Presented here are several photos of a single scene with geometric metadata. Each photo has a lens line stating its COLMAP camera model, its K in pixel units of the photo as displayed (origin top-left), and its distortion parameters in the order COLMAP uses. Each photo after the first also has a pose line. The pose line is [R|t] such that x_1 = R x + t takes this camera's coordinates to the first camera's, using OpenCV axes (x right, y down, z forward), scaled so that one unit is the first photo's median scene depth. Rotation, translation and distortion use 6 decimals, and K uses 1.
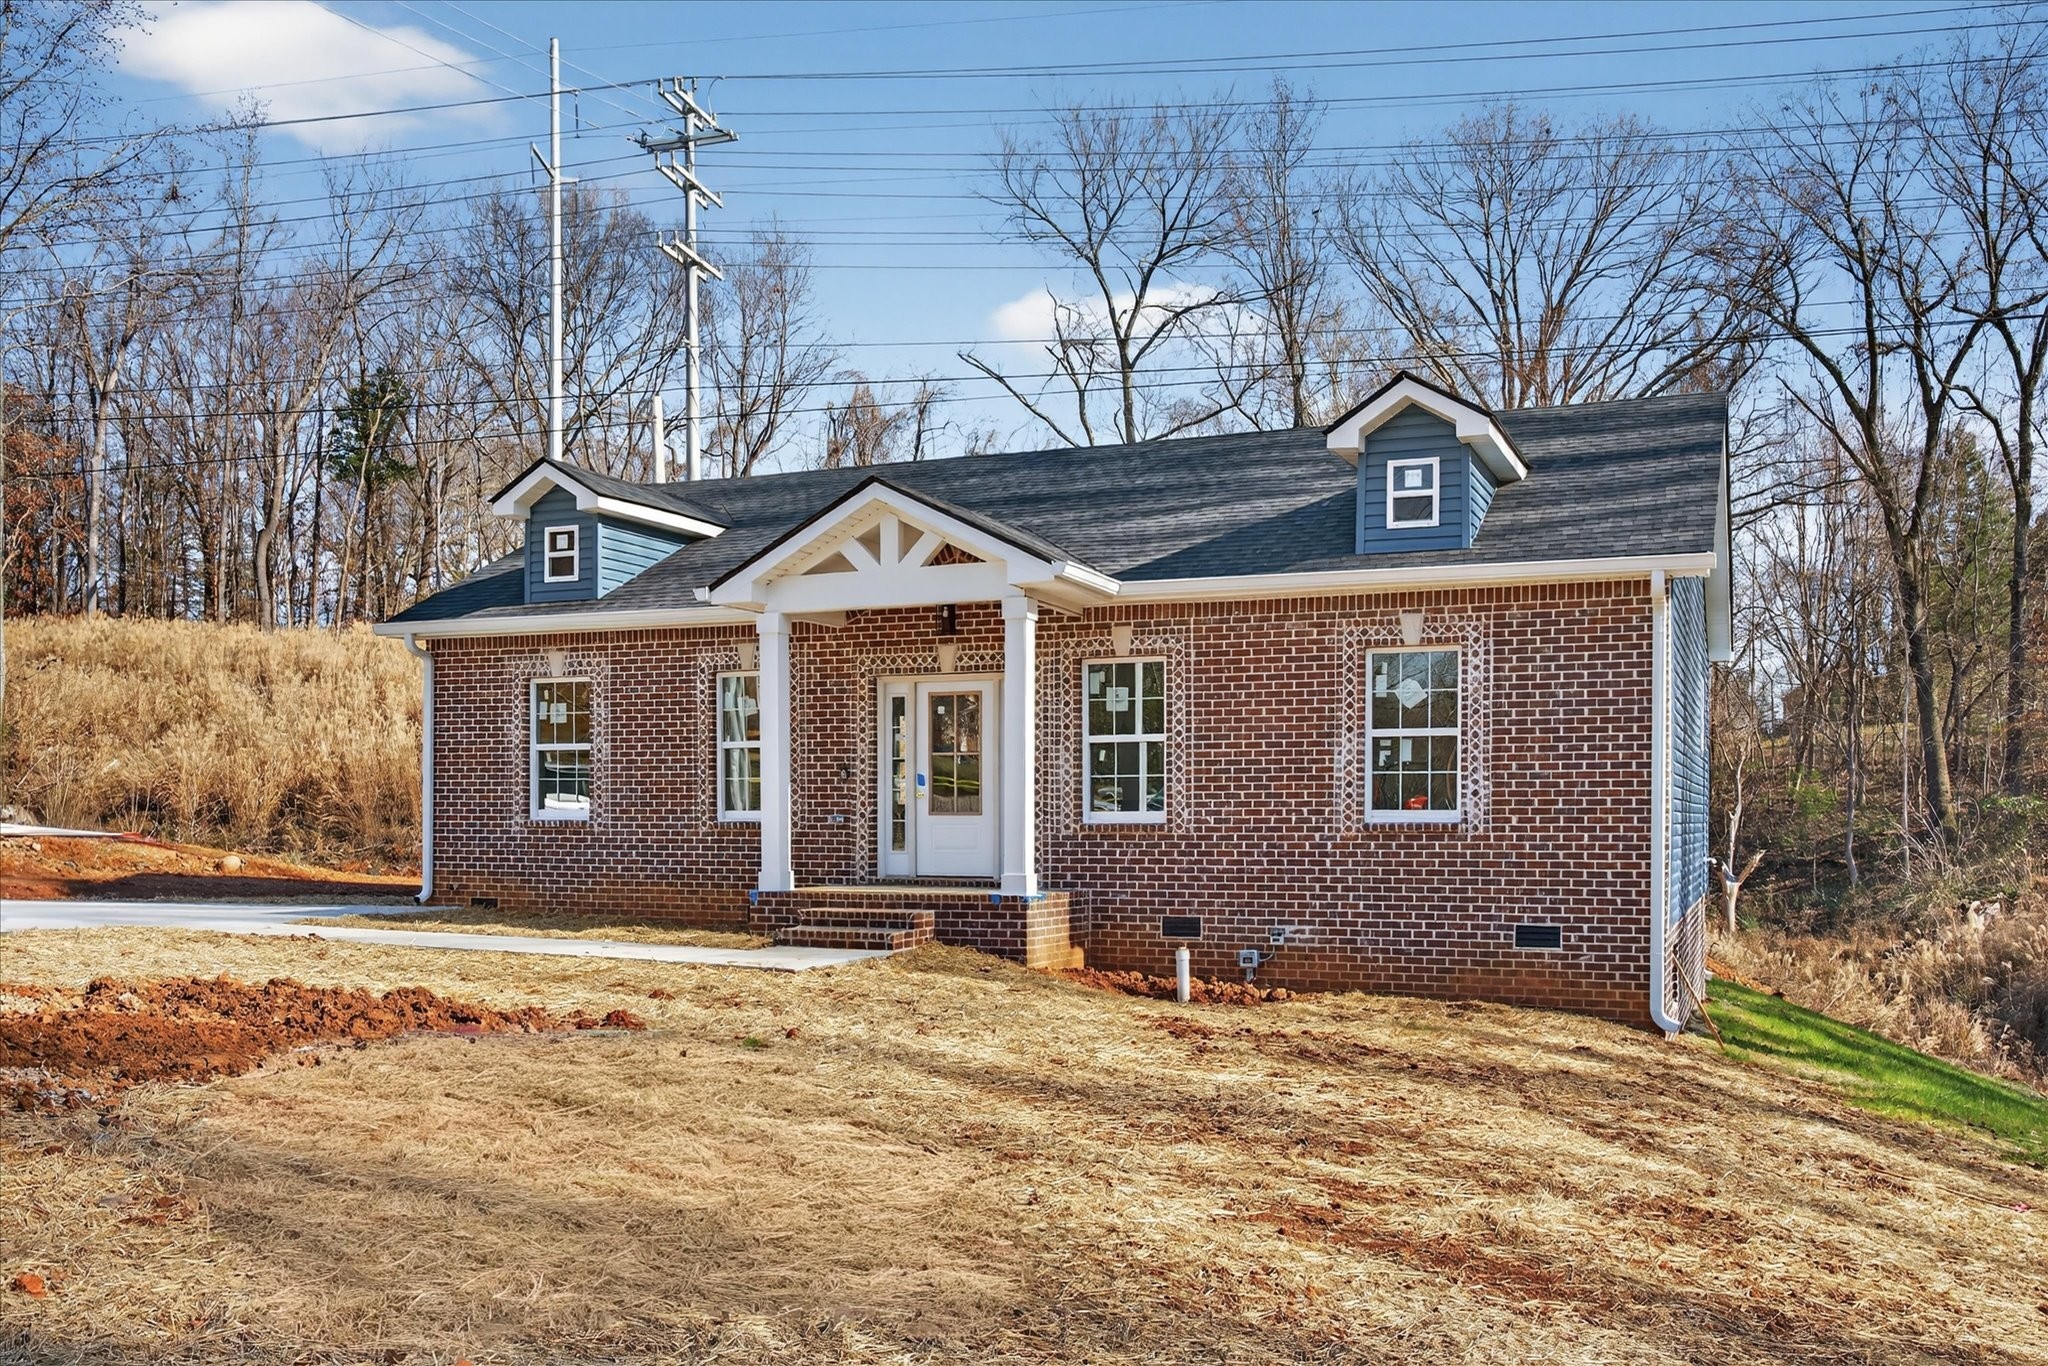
lens RADIAL K [[1742.7, 0, 1021.7], [0, 1742.7, 842.8], [0, 0, 1]] dist [0.011689, 0.000873]
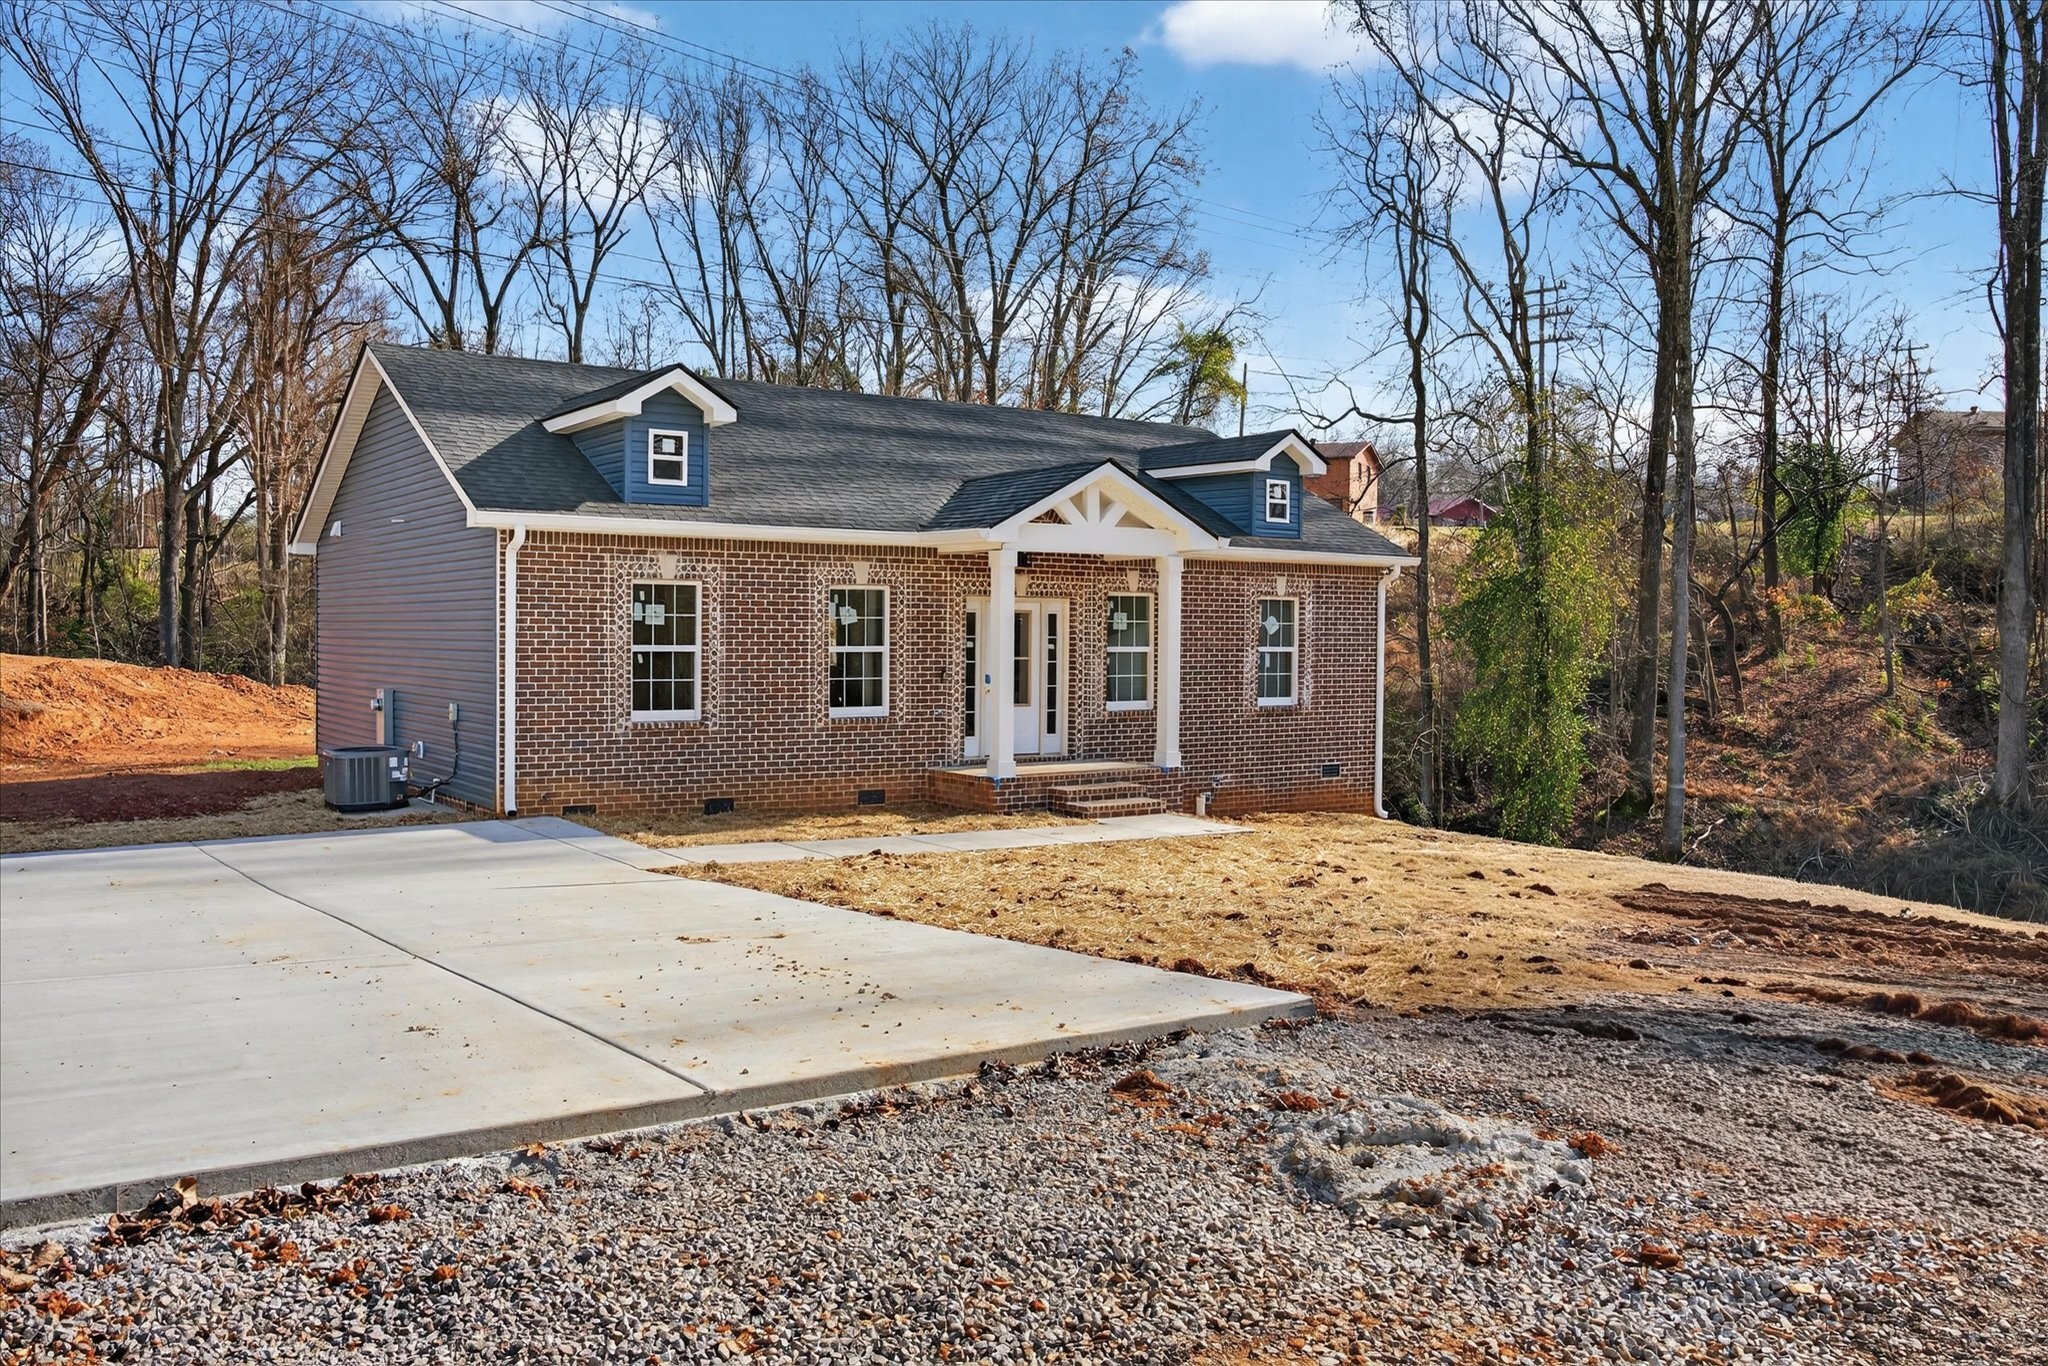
lens RADIAL K [[1616.4, 0, 1024.0], [0, 1616.4, 683.0], [0, 0, 1]] dist [-0.017729, -0.007895]
pose [[0.529385, -0.023435, 0.848058, -1.117636], [0.005423, 0.999691, 0.024240, -0.066740], [-0.848364, -0.008233, 0.529349, 0.388945]]
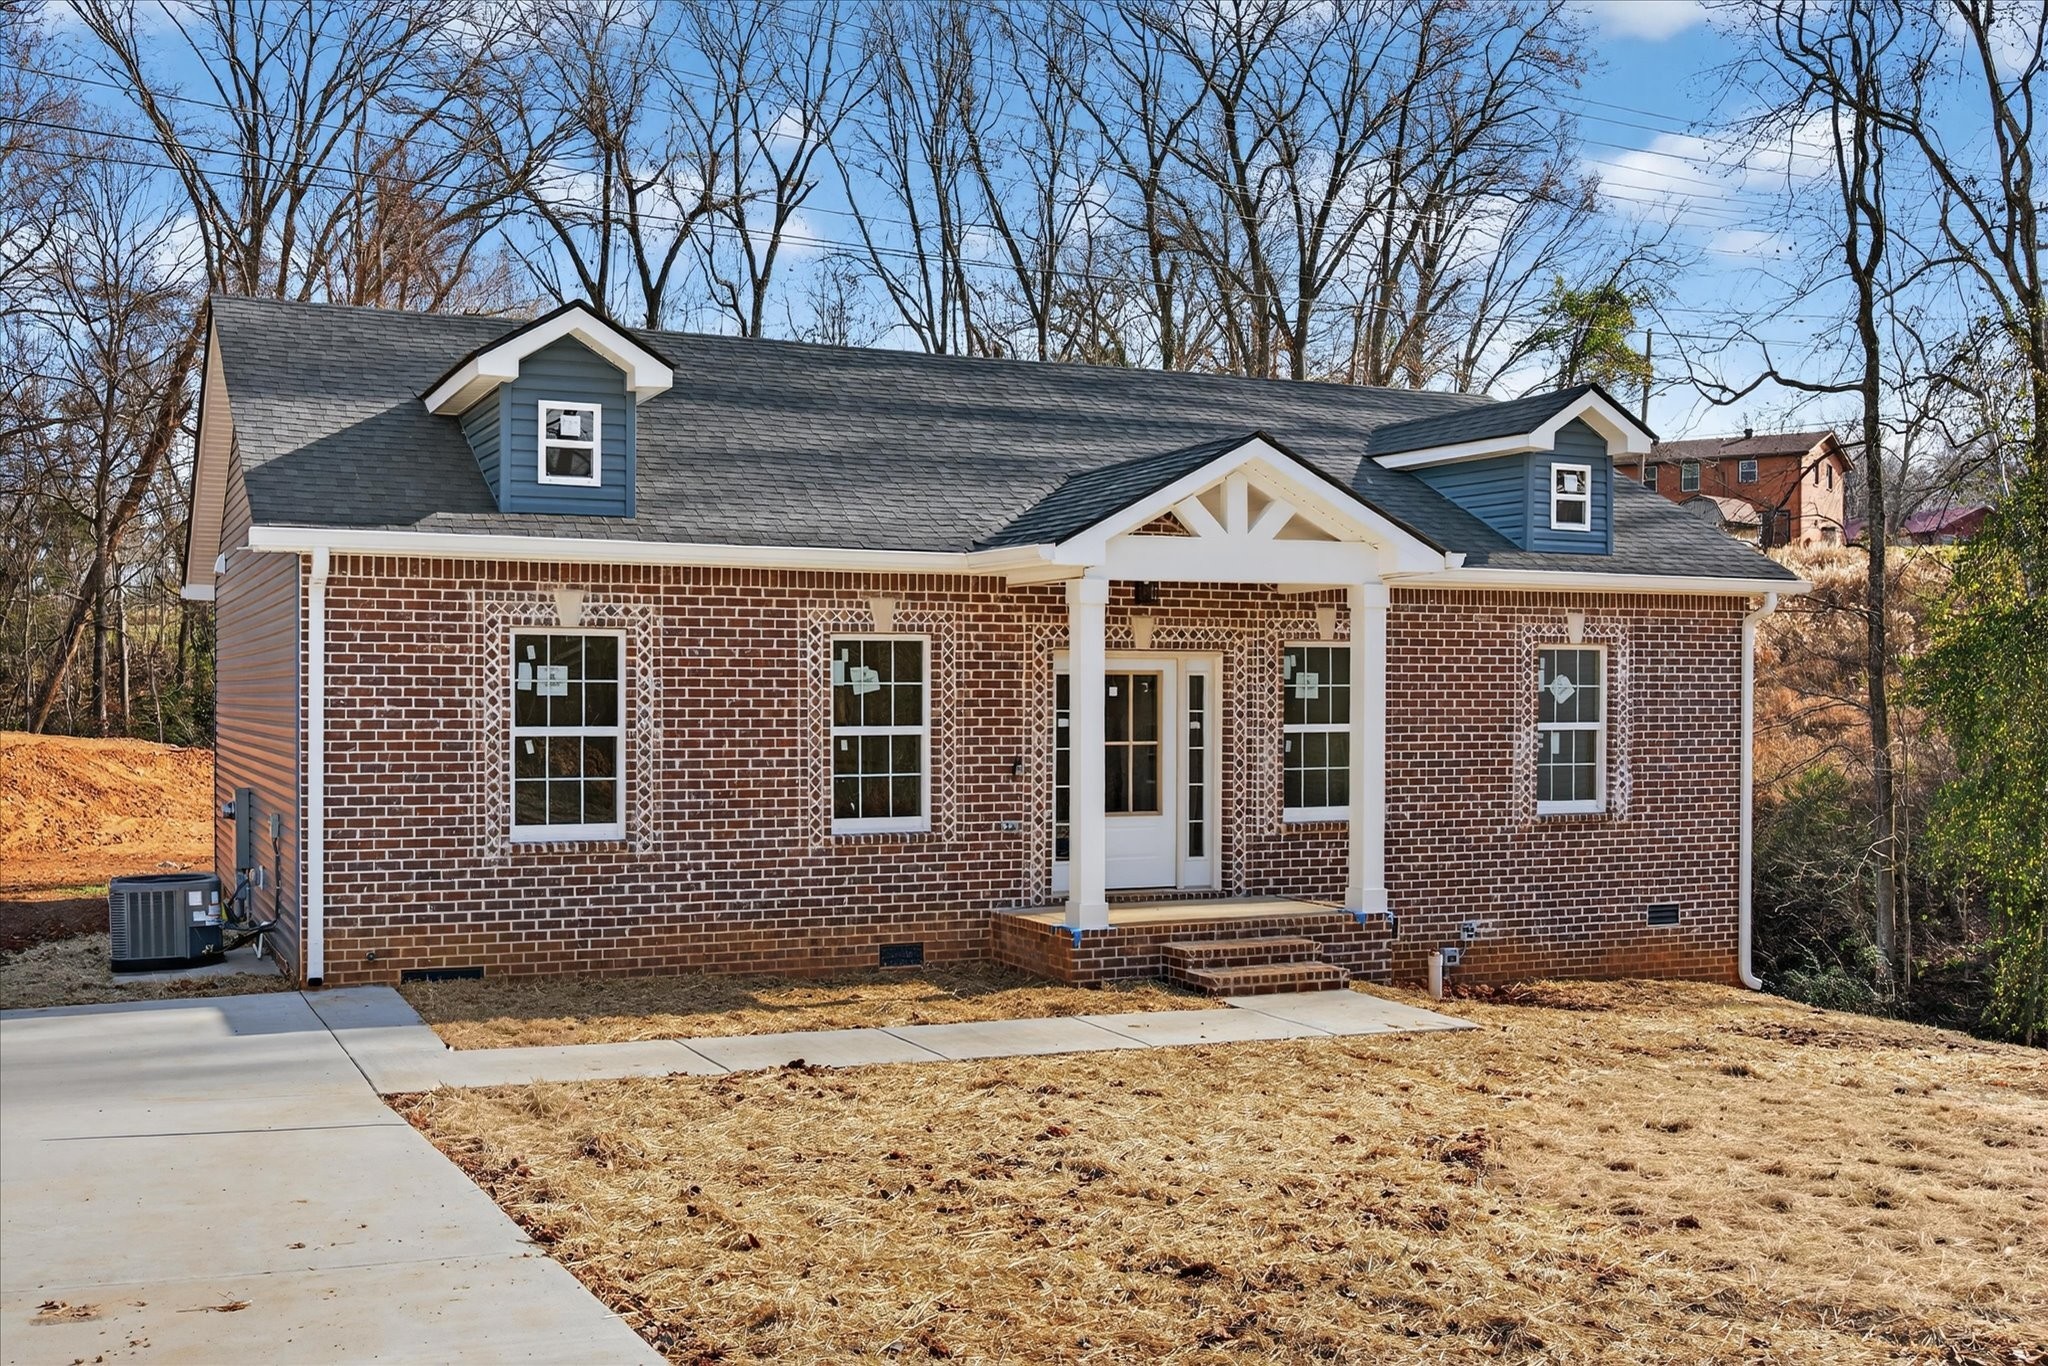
lens RADIAL K [[2034.2, 0, 1039.1], [0, 2034.2, 728.6], [0, 0, 1]] dist [0.114535, -0.291584]
pose [[0.664660, -0.011826, 0.747052, -0.862066], [0.010130, 0.999925, 0.006816, -0.070420], [-0.747077, 0.003037, 0.664730, 0.404558]]
